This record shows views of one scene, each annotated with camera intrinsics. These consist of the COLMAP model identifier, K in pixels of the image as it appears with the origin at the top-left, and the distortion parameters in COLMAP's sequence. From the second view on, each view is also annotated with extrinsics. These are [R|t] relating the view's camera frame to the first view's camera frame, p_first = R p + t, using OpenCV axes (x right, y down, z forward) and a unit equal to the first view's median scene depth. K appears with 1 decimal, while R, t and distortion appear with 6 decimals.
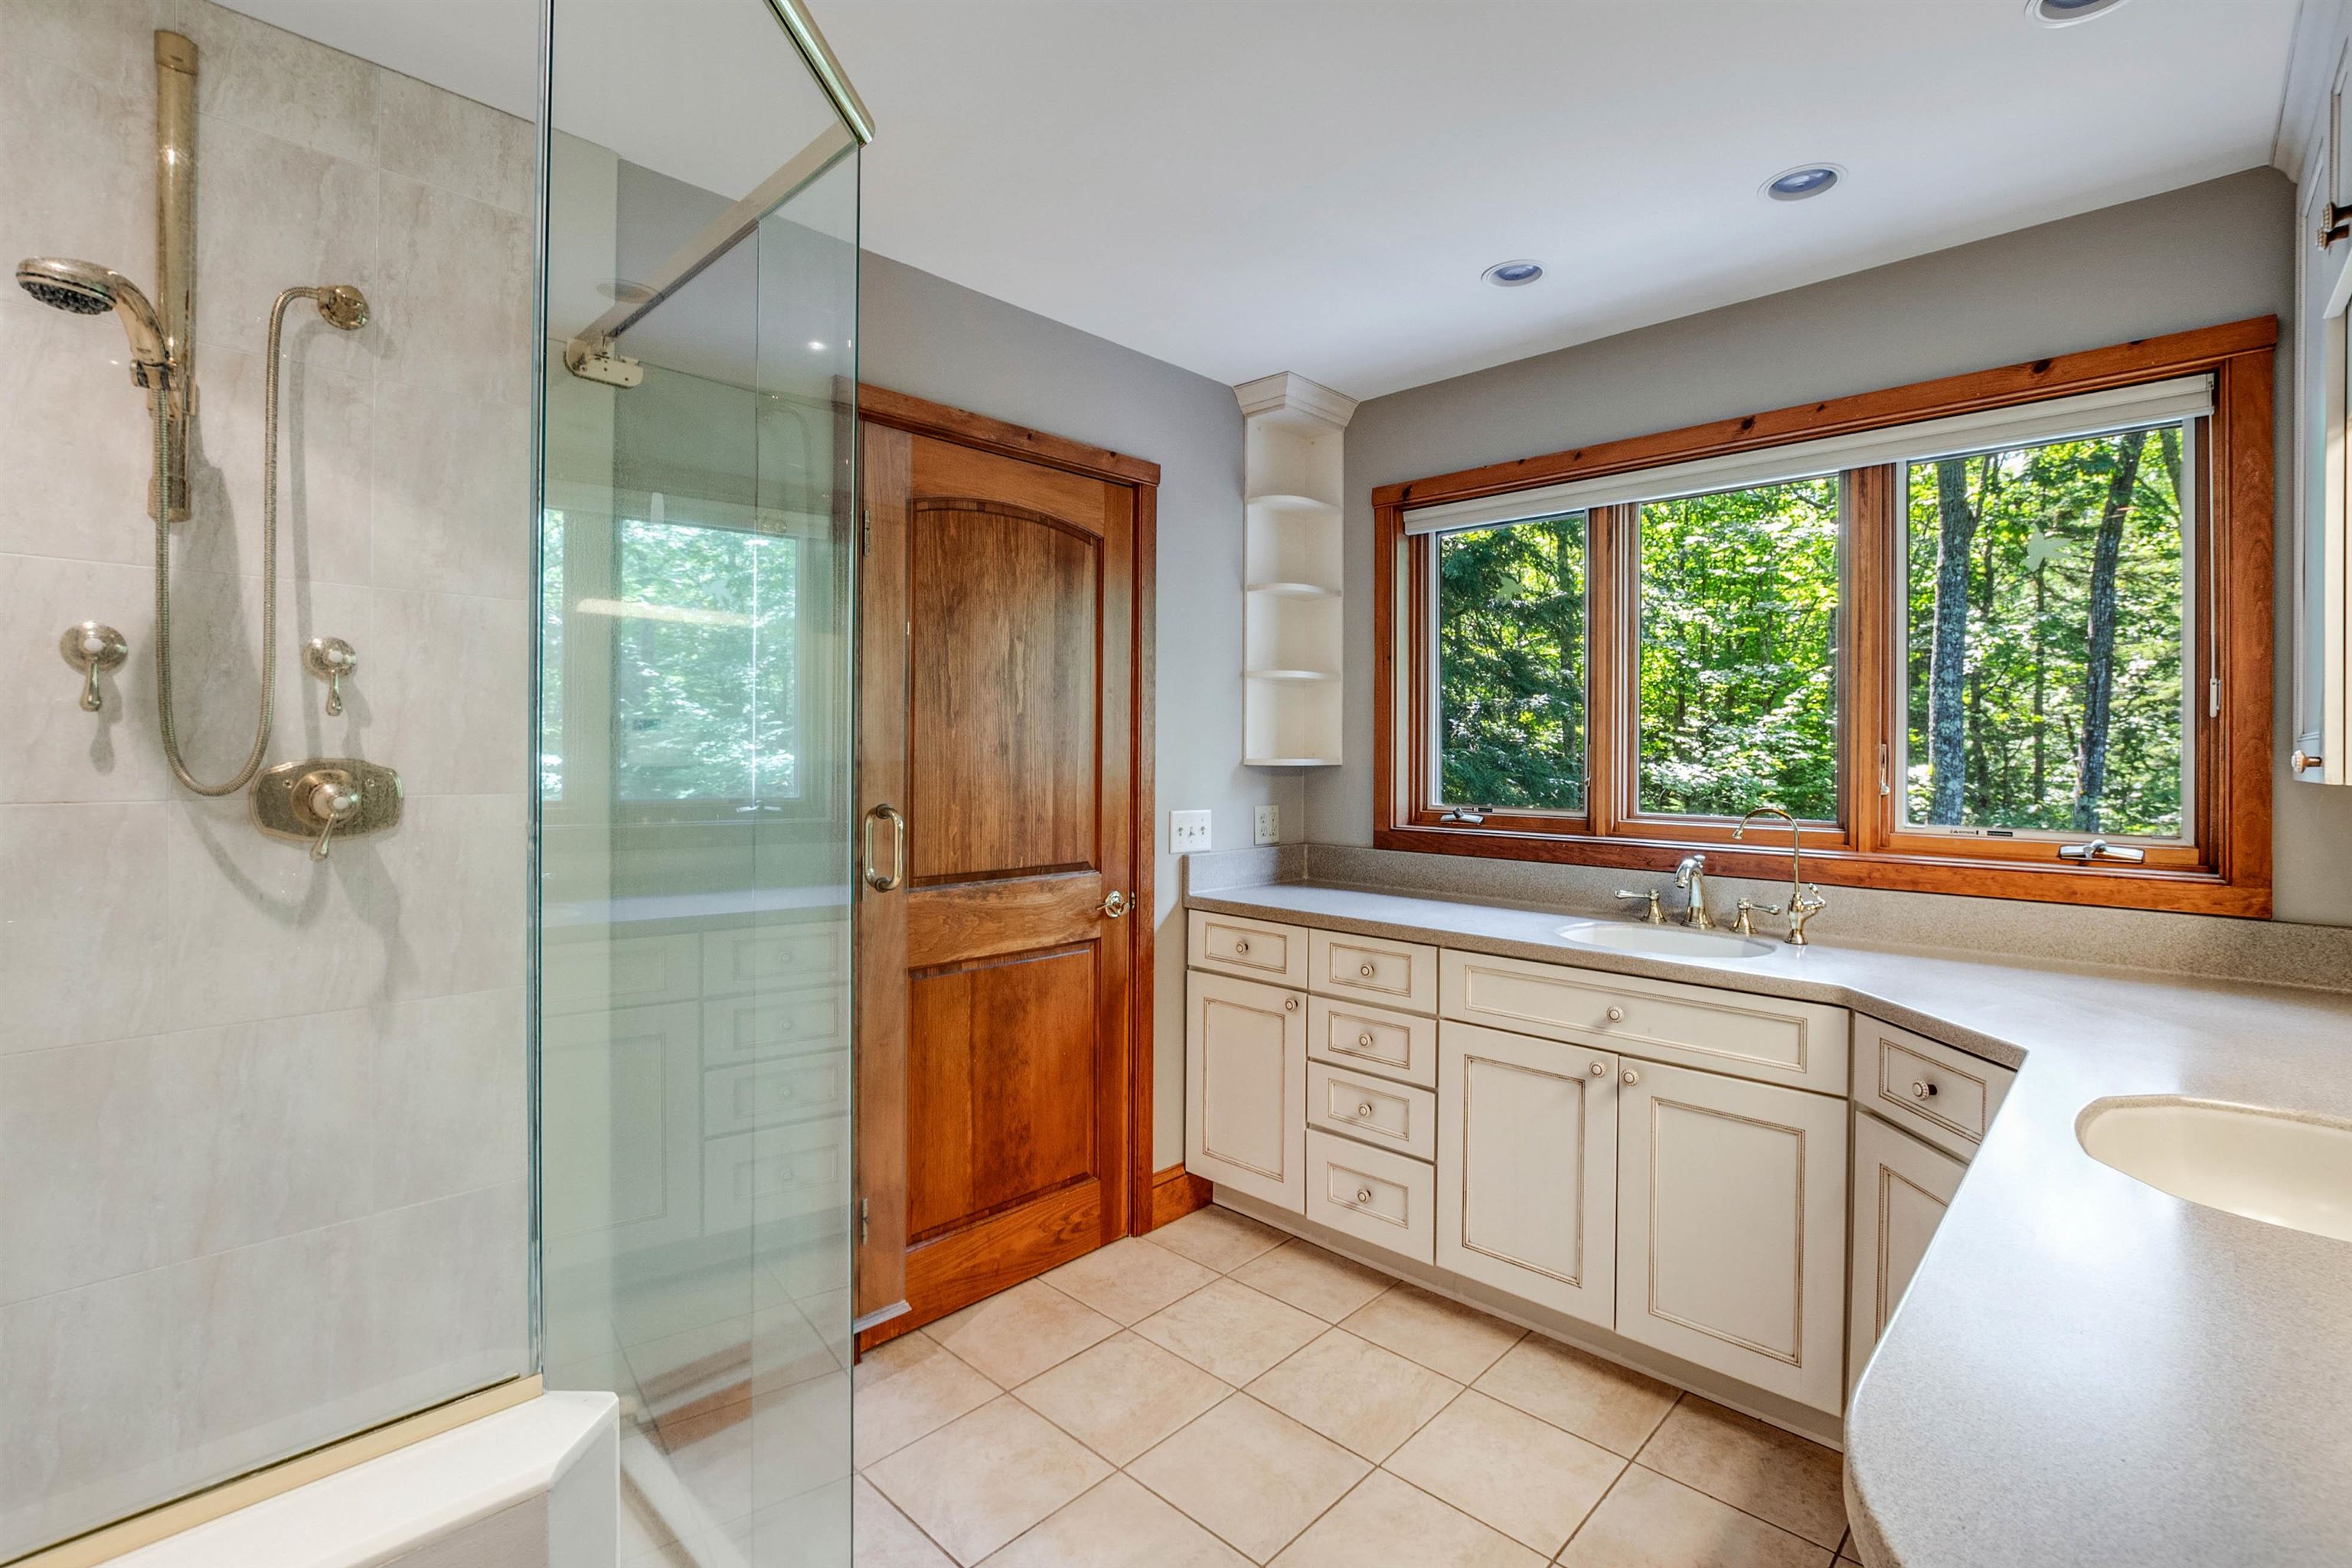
lens RADIAL K [[1067.7, 0, 1173.4], [0, 1067.7, 766.1], [0, 0, 1]] dist [-0.012357, 0.003473]
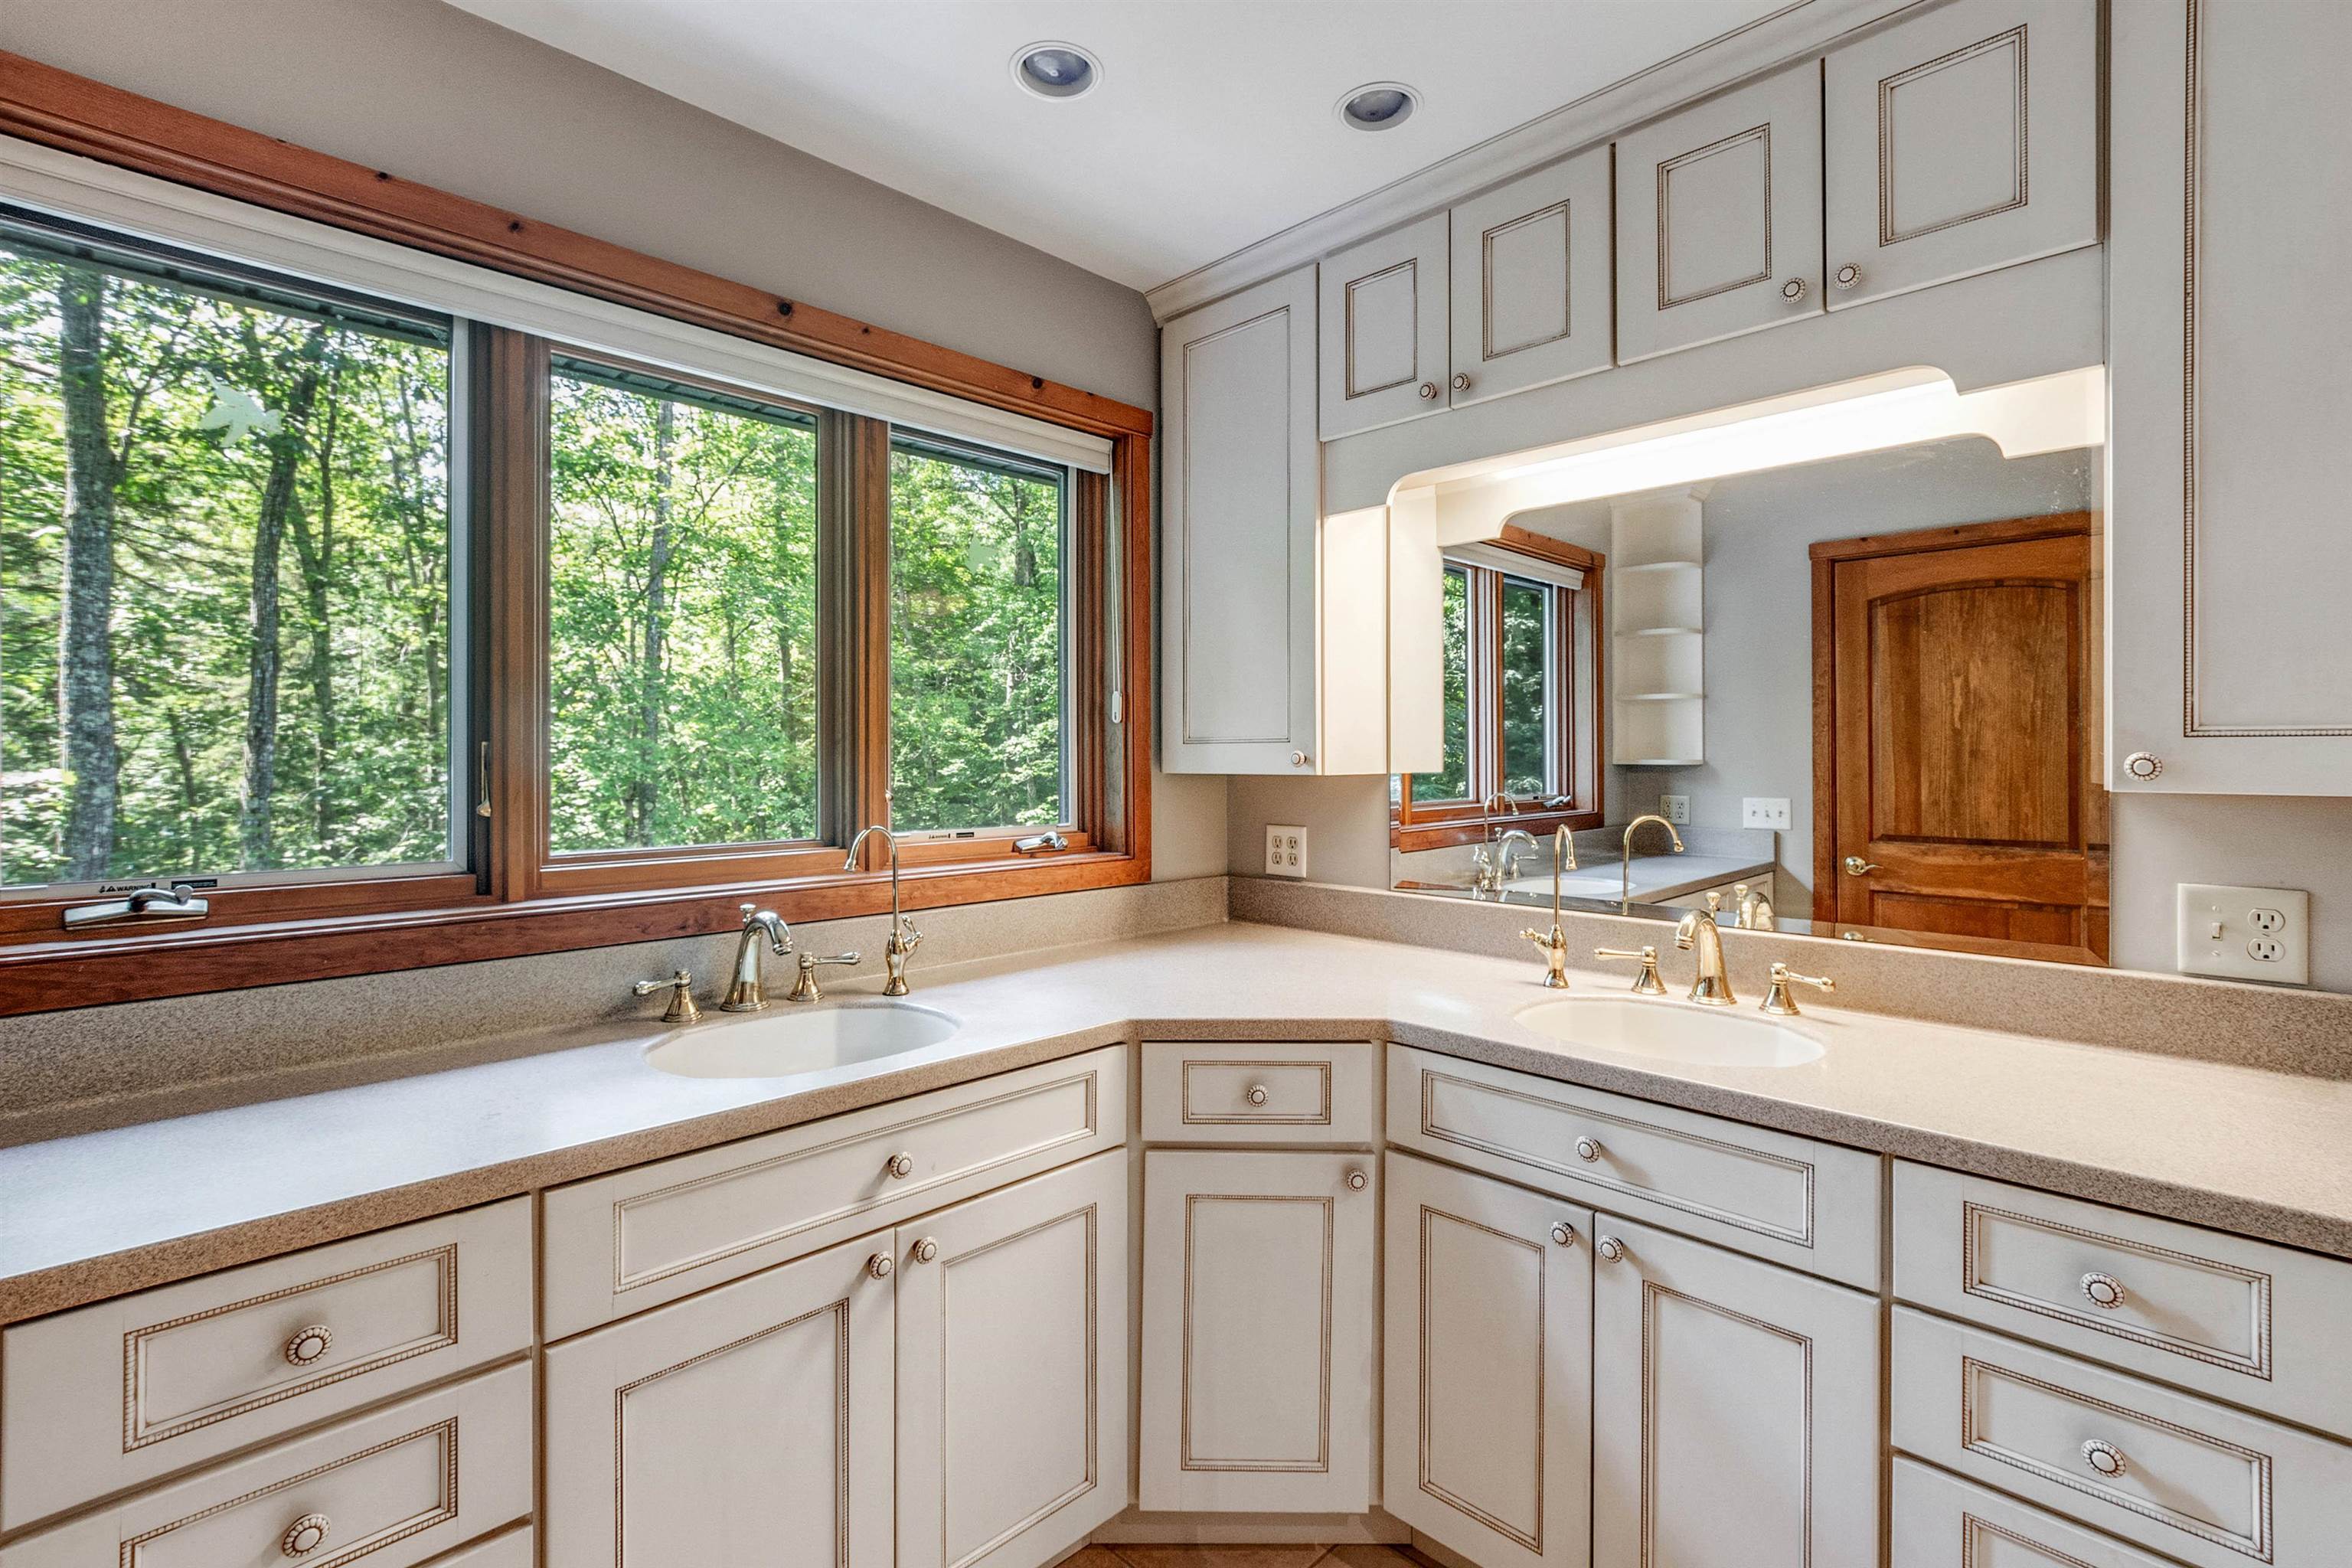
lens RADIAL K [[1067.7, 0, 1158.7], [0, 1067.7, 750.2], [0, 0, 1]] dist [-0.012357, 0.003473]
pose [[0.012690, -0.003395, 0.999914, -0.195386], [0.015929, 0.999868, 0.003193, -0.013788], [-0.999793, 0.015887, 0.012742, 0.735908]]
